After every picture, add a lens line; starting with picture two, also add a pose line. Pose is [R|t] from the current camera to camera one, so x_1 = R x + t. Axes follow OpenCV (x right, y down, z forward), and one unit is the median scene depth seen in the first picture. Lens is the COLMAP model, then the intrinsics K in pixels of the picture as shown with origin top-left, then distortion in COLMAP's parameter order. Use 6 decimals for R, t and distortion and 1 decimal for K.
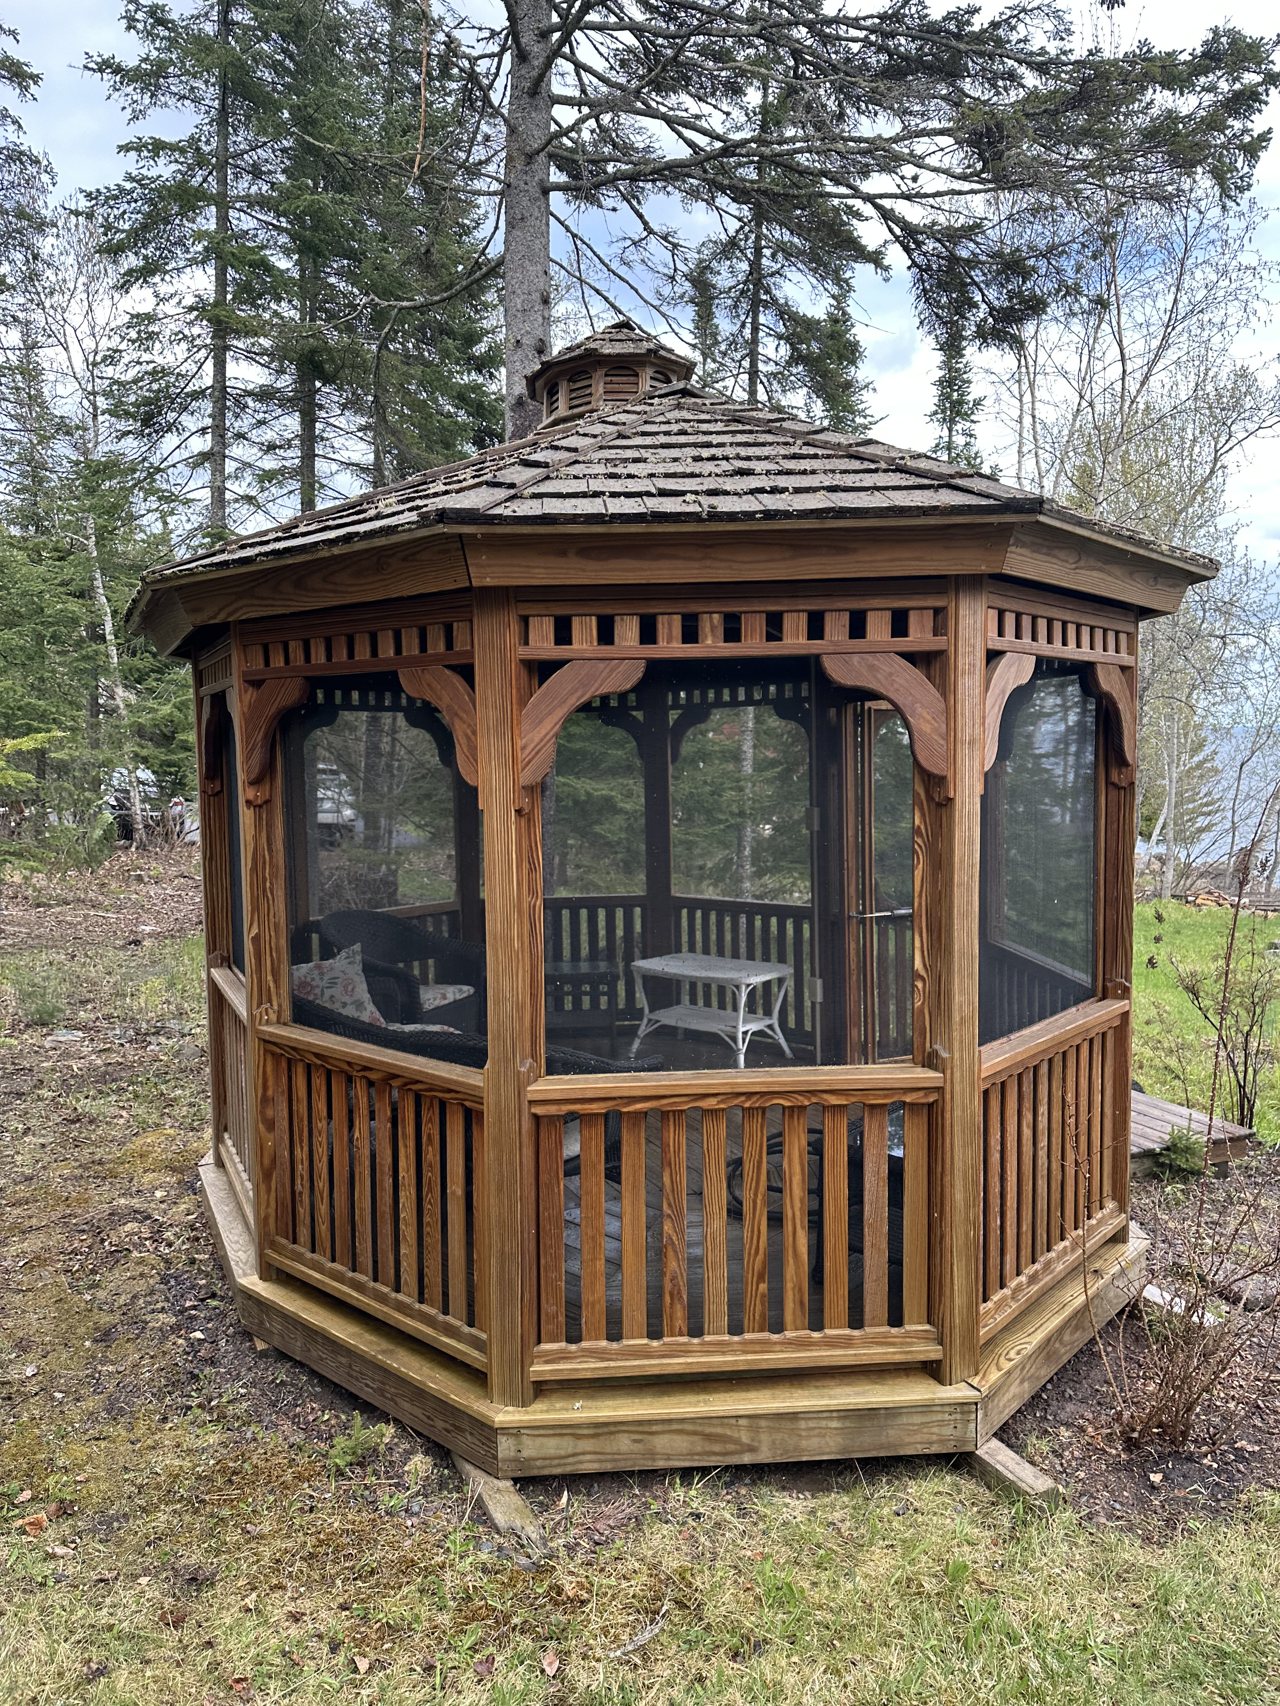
lens RADIAL K [[1223.6, 0, 636.0], [0, 1223.6, 813.7], [0, 0, 1]] dist [-0.008974, -0.006987]
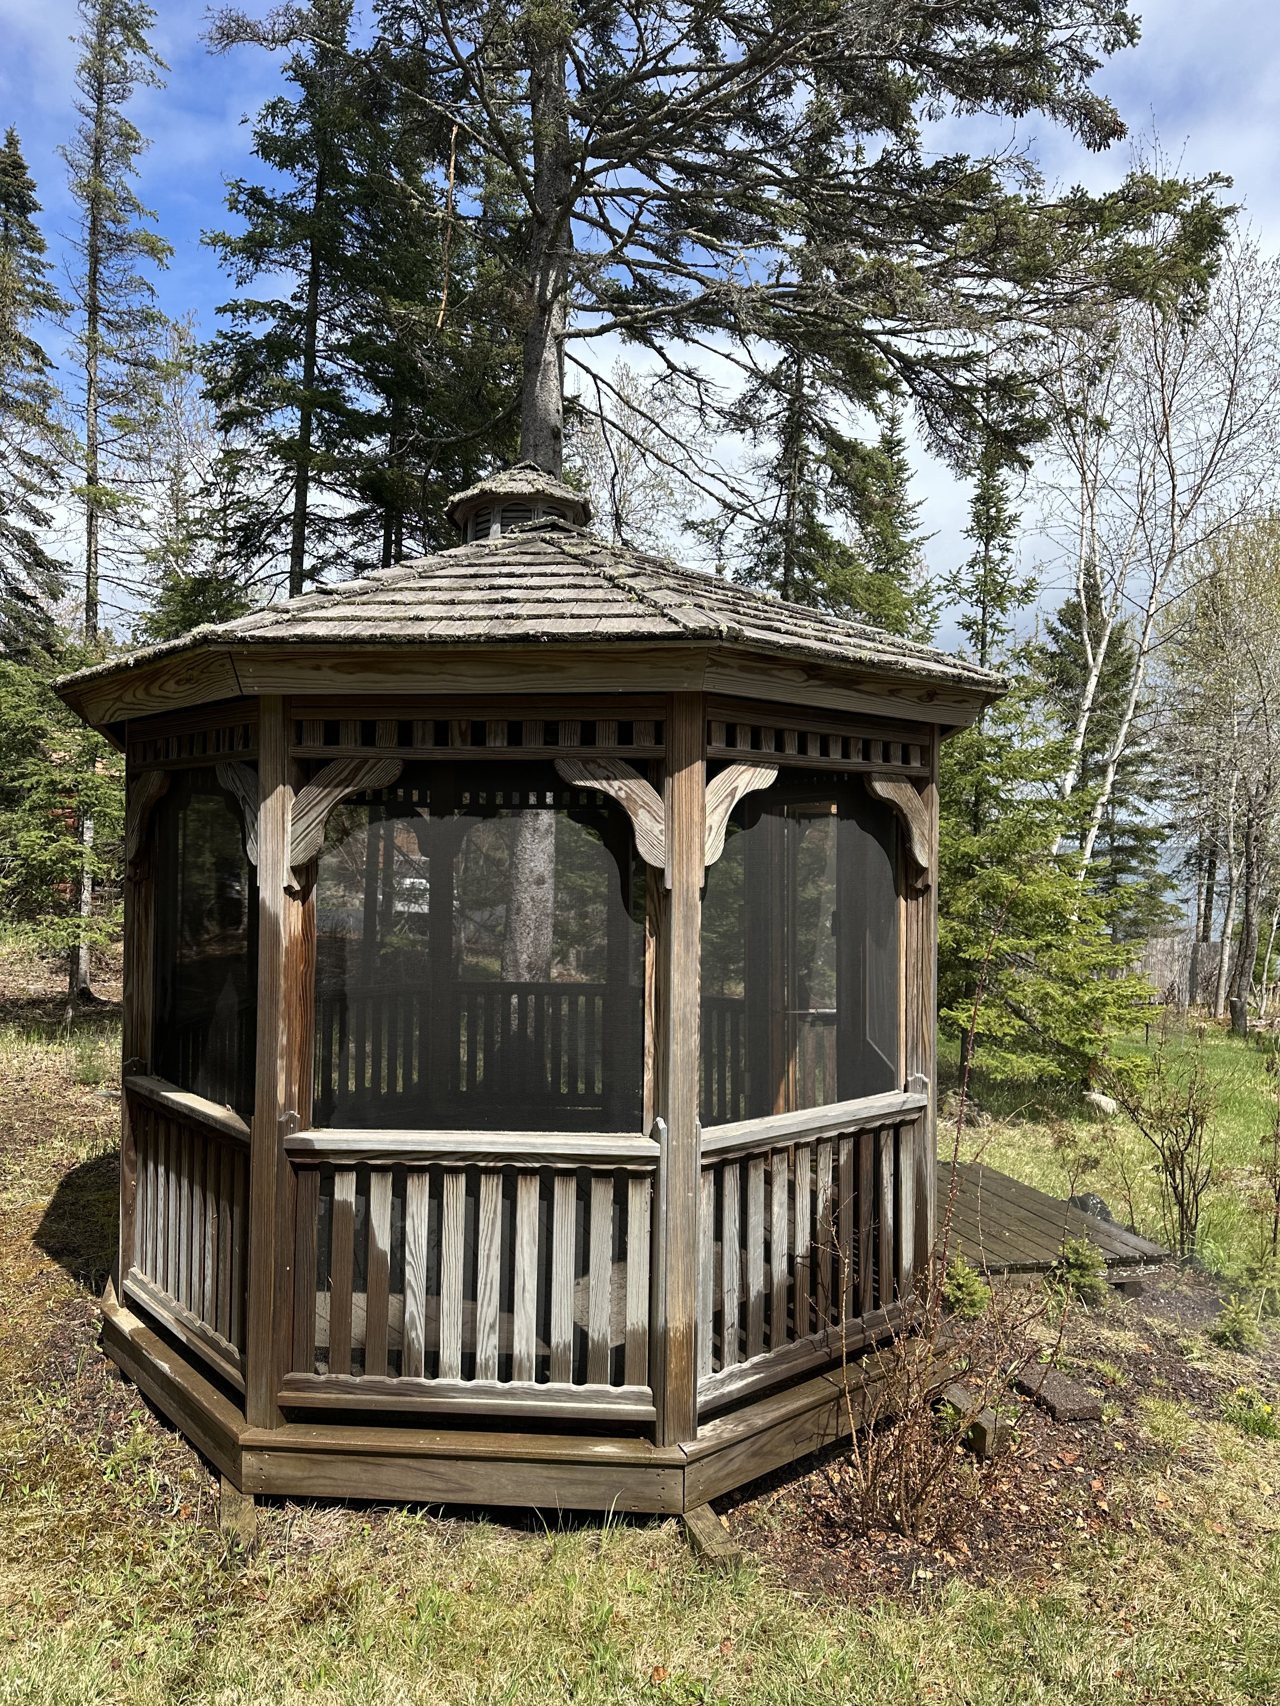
lens RADIAL K [[1223.6, 0, 636.0], [0, 1223.6, 813.7], [0, 0, 1]] dist [-0.008974, -0.006987]
pose [[0.990187, 0.020972, -0.138168, 0.126086], [-0.032565, 0.996085, -0.082182, 0.003333], [0.135903, 0.085875, 0.986993, -0.032006]]
